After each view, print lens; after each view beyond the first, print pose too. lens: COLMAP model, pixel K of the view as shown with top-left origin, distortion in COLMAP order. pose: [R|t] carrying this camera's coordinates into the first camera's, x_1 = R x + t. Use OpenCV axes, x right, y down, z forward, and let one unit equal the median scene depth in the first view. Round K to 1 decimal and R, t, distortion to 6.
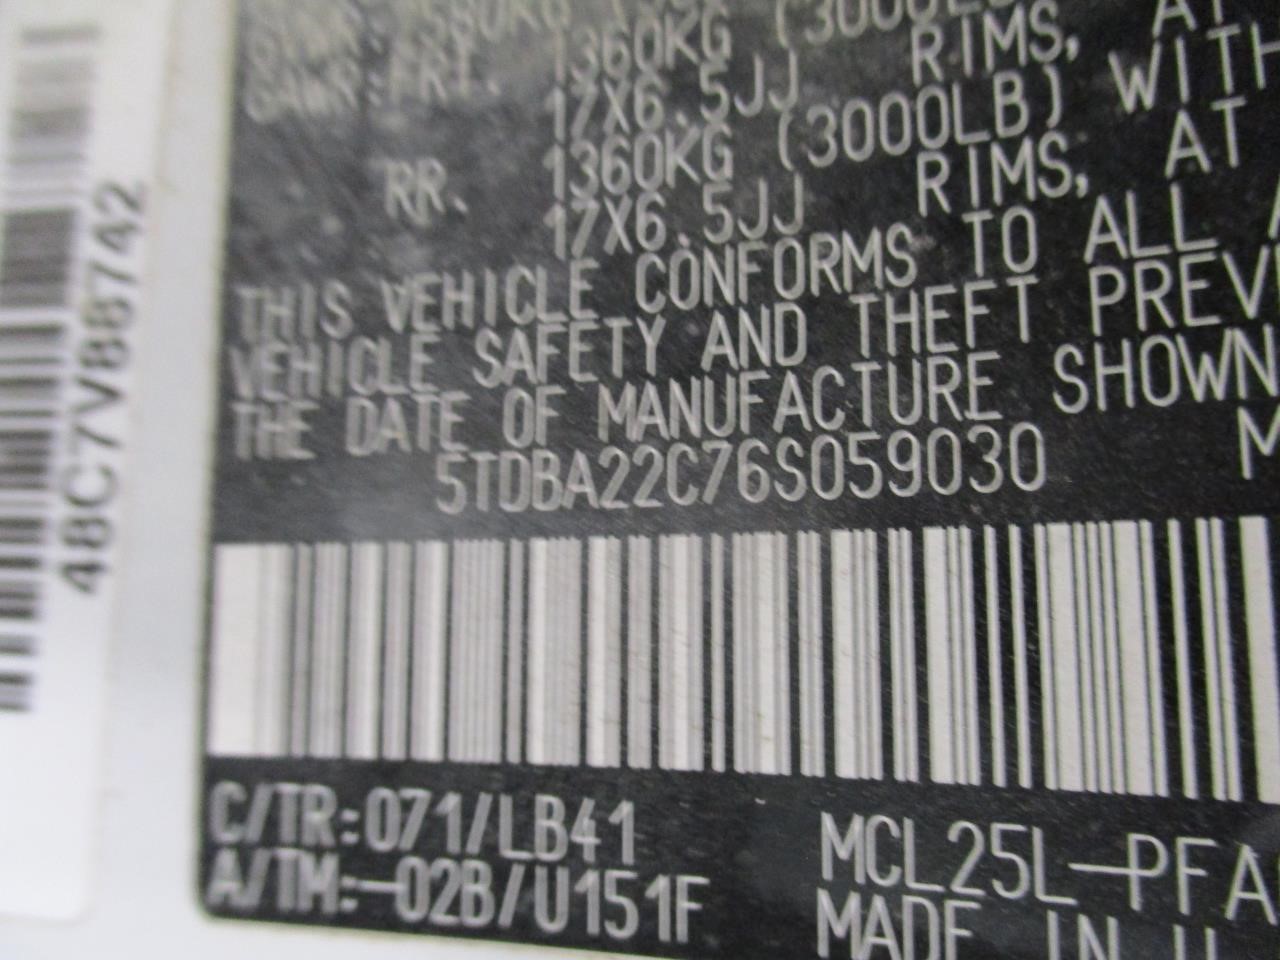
lens RADIAL K [[969.5, 0, 640.0], [0, 969.5, 480.0], [0, 0, 1]] dist [-0.024561, -0.000978]
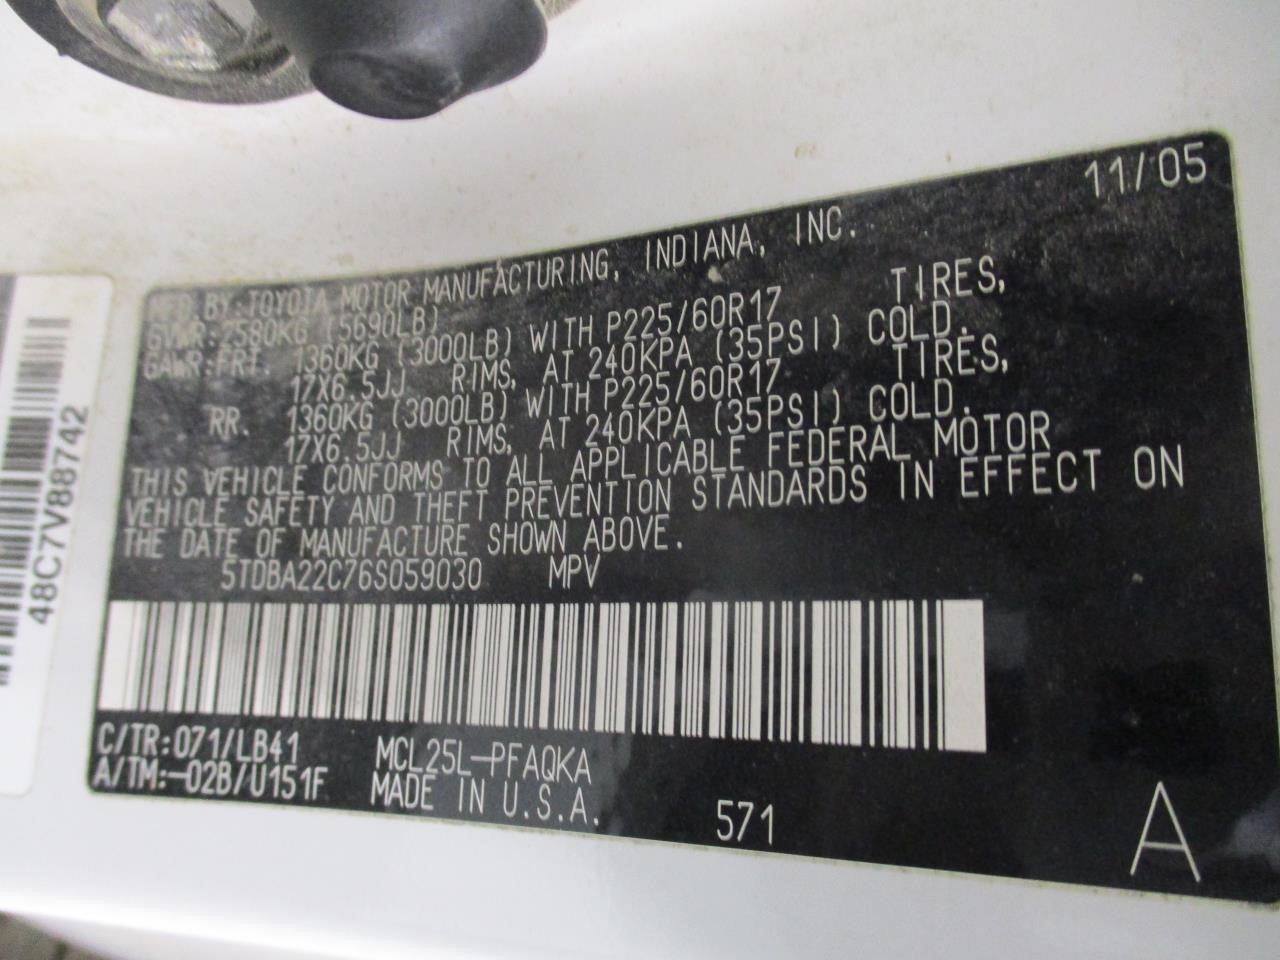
lens RADIAL K [[1066.5, 0, 640.0], [0, 1066.5, 480.0], [0, 0, 1]] dist [-0.047196, 0.016815]
pose [[0.999335, 0.036058, 0.005420, 0.658236], [-0.035545, 0.996498, -0.075687, -0.057388], [-0.008130, 0.075444, 0.997117, -1.243430]]
